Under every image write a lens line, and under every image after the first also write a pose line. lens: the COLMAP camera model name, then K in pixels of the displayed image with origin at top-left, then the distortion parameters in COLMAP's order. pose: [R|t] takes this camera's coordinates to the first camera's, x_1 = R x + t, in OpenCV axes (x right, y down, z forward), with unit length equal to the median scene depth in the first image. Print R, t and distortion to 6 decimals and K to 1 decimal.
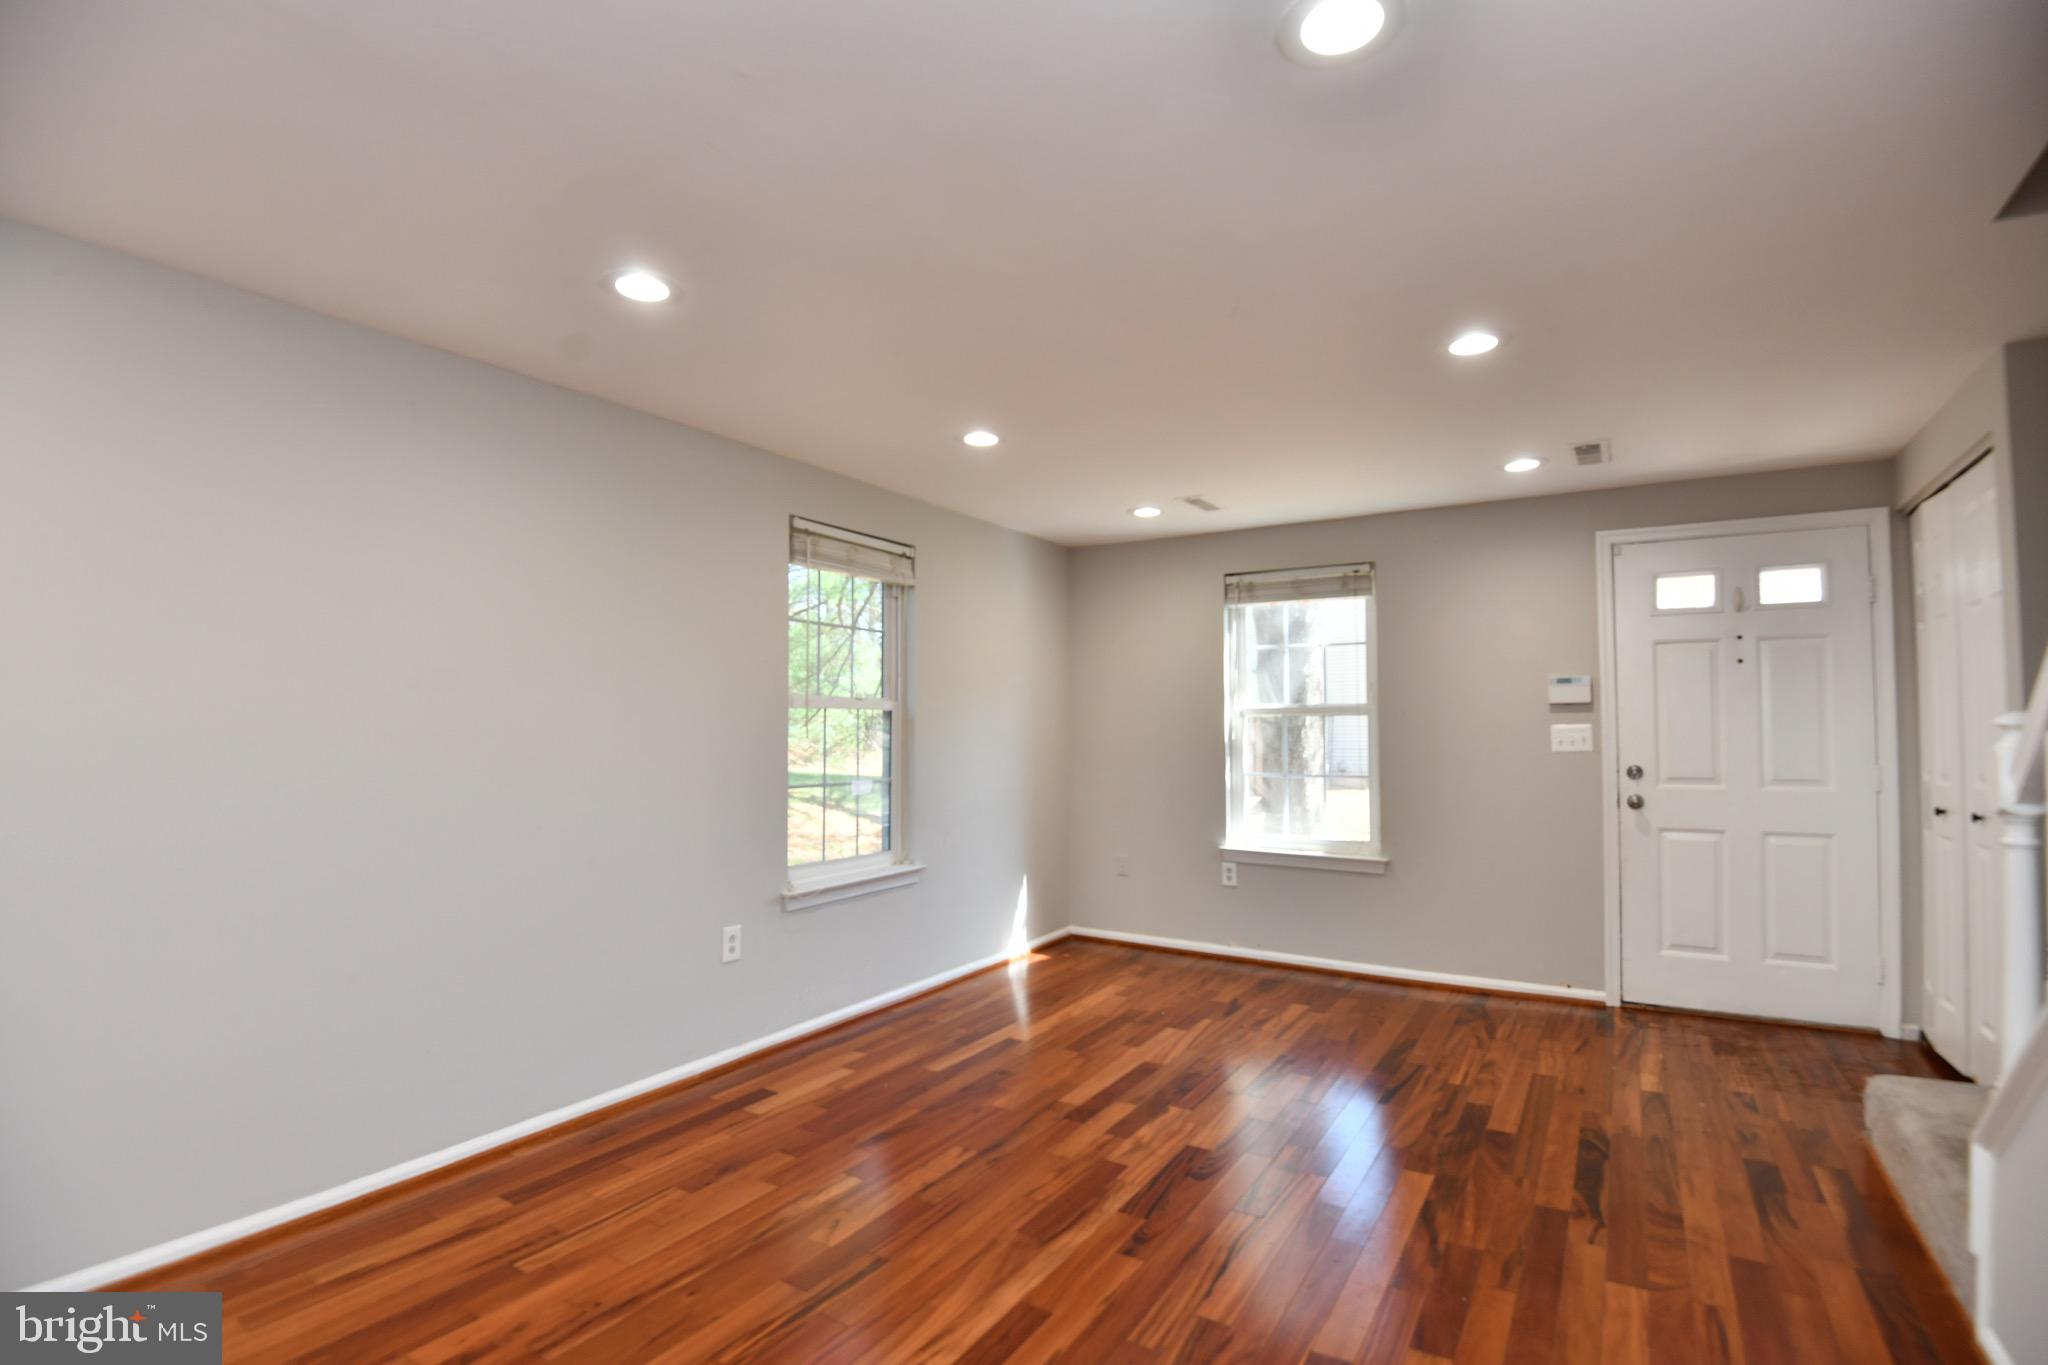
lens RADIAL K [[958.9, 0, 1024.0], [0, 958.9, 682.5], [0, 0, 1]] dist [0.001551, -0.029786]
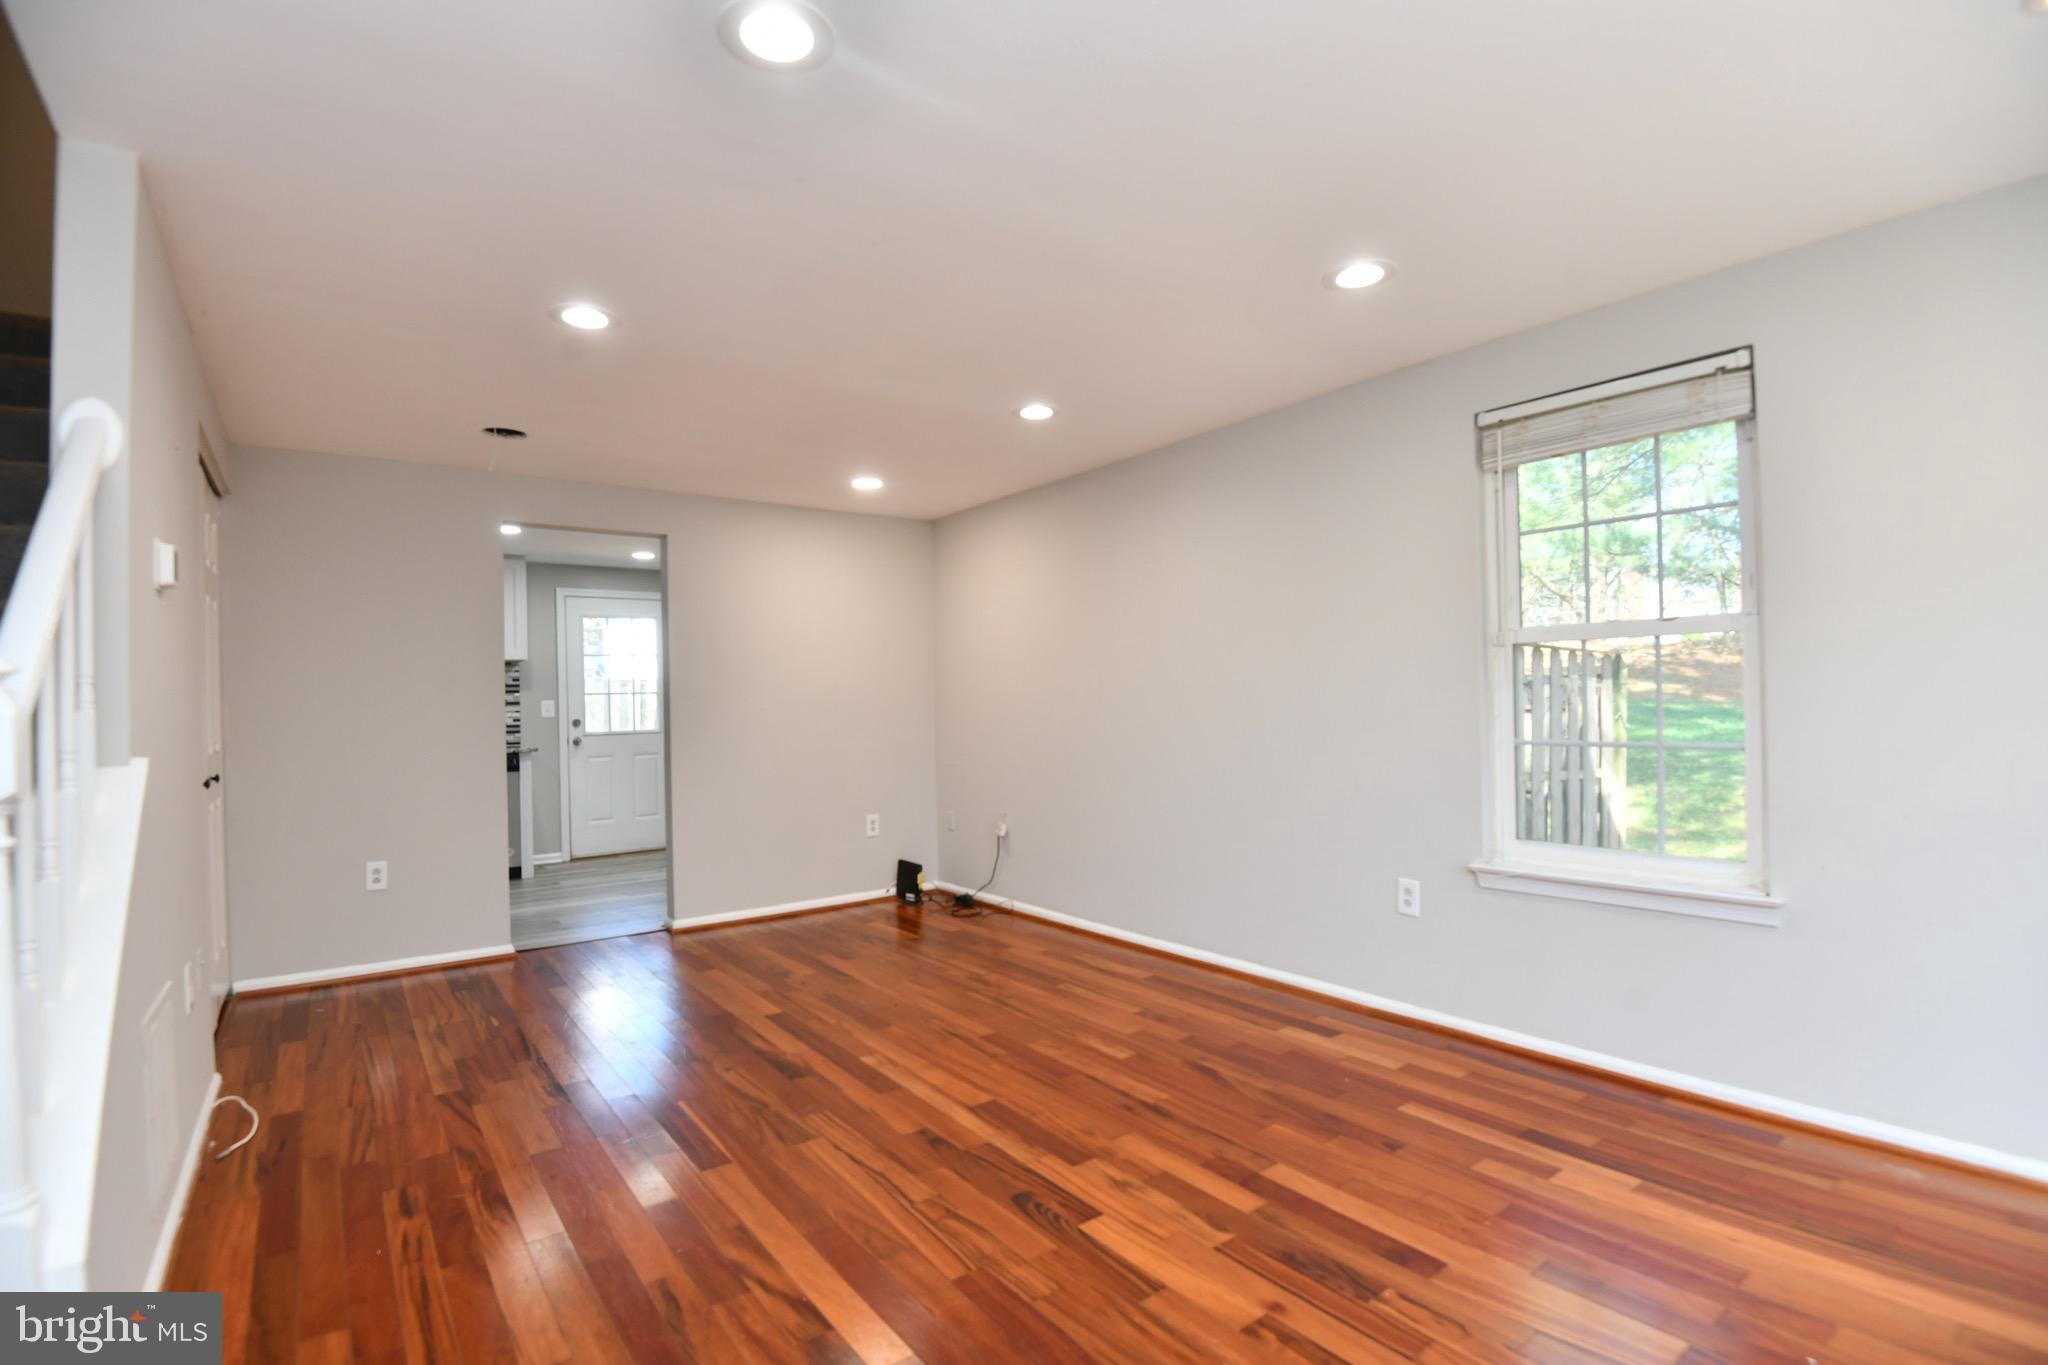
lens RADIAL K [[958.9, 0, 1024.0], [0, 958.9, 682.5], [0, 0, 1]] dist [0.001551, -0.029786]
pose [[-0.362719, -0.005644, -0.931881, 0.623353], [0.067525, 0.997194, -0.032323, 0.053696], [0.929449, -0.074650, -0.361320, 0.855022]]
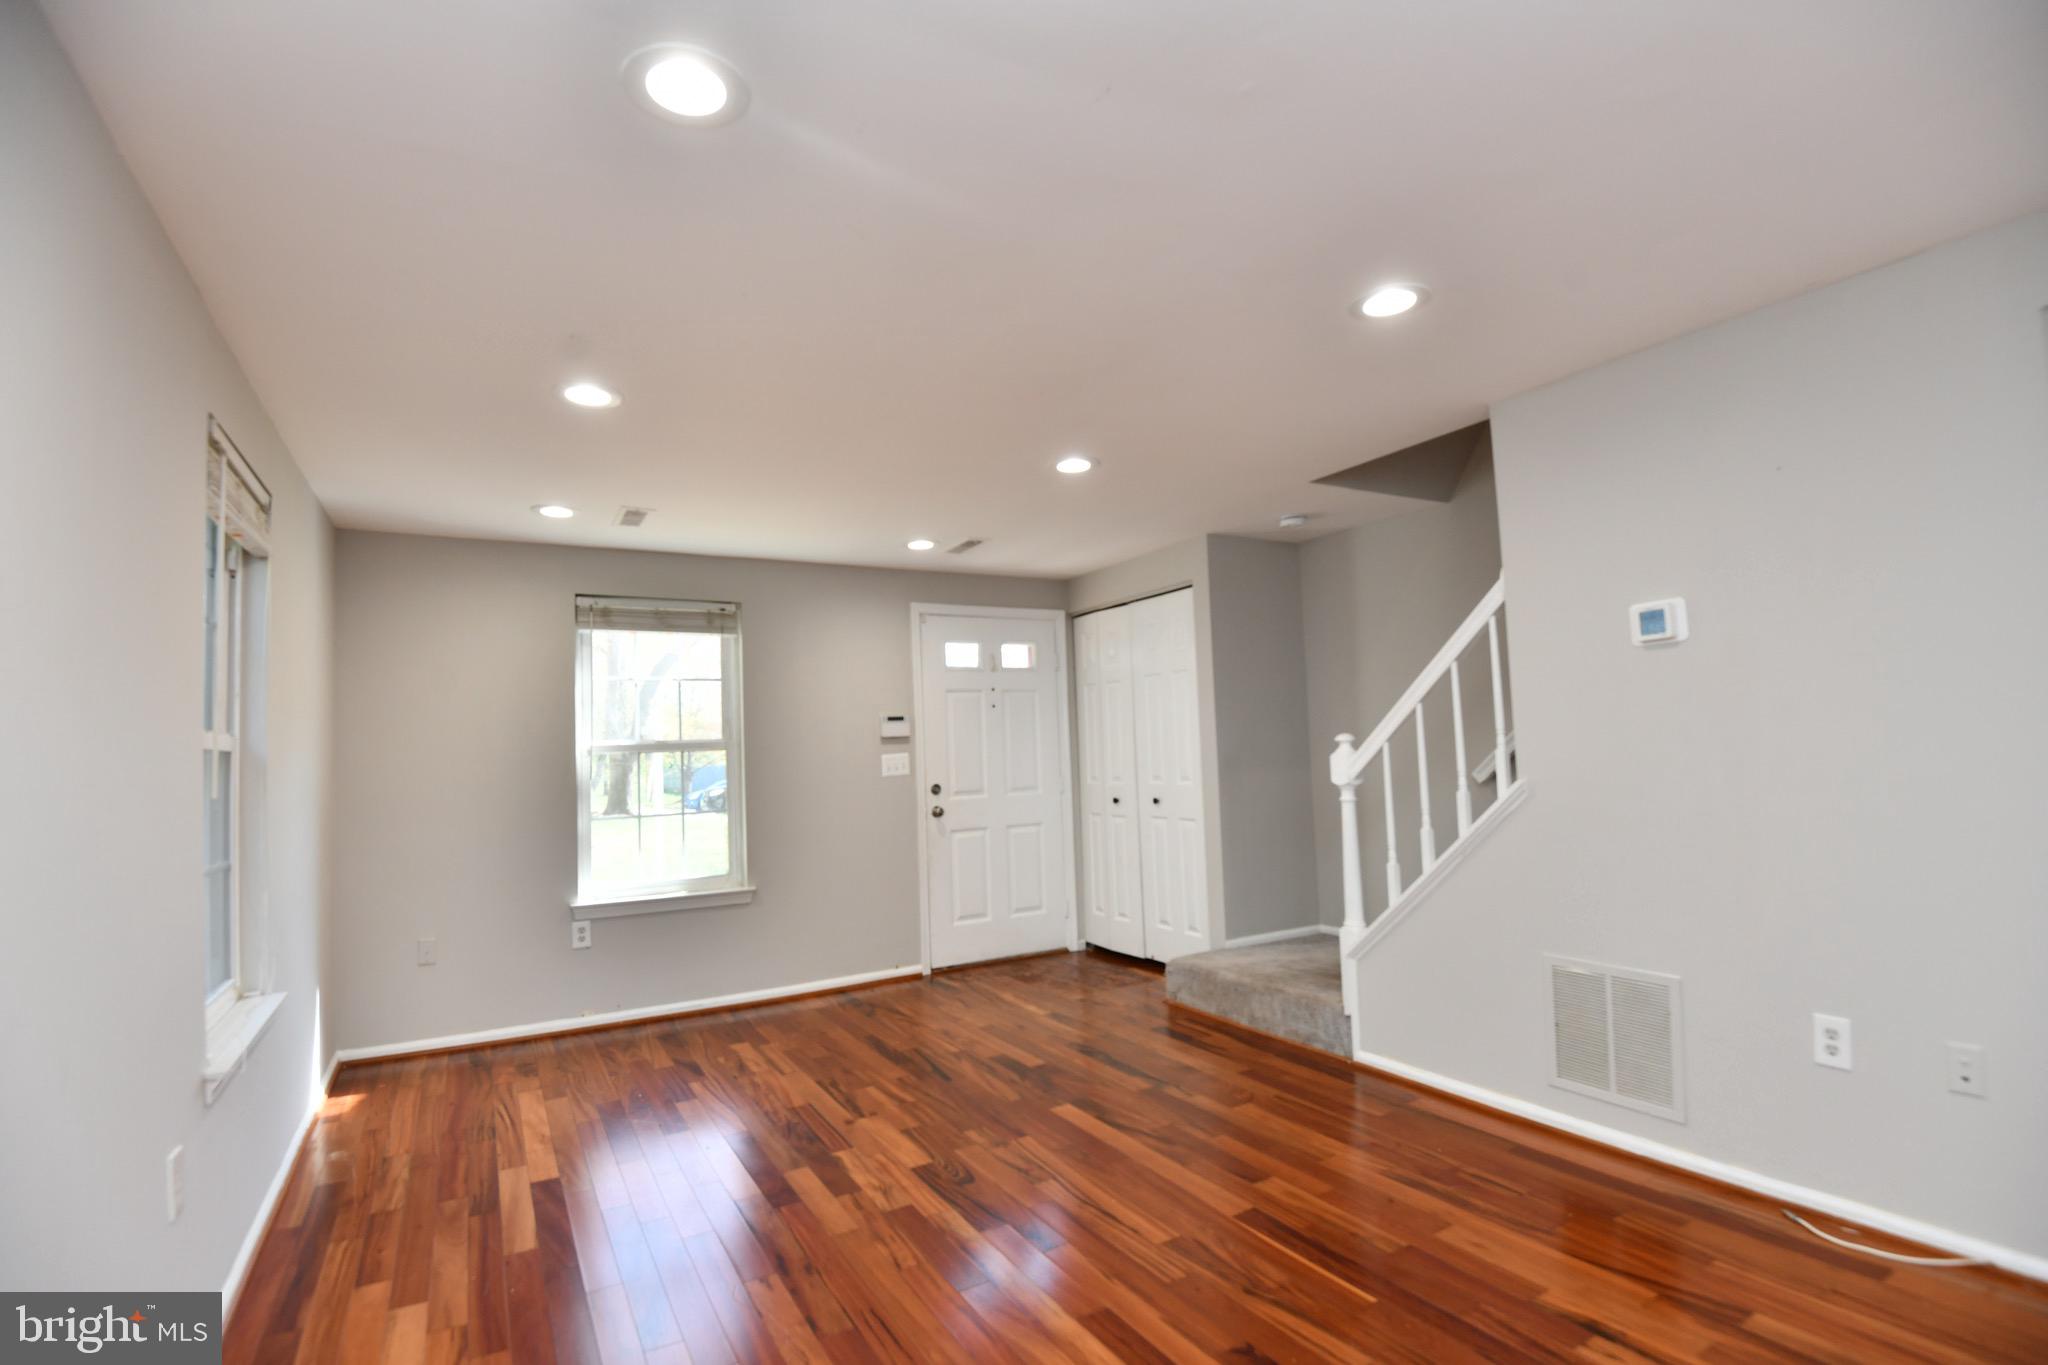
lens RADIAL K [[958.9, 0, 1024.0], [0, 958.9, 682.5], [0, 0, 1]] dist [0.001551, -0.029786]
pose [[0.466284, 0.046528, 0.883411, -0.473774], [-0.005967, 0.998759, -0.049453, 0.012329], [-0.884615, 0.017788, 0.465983, 0.281192]]
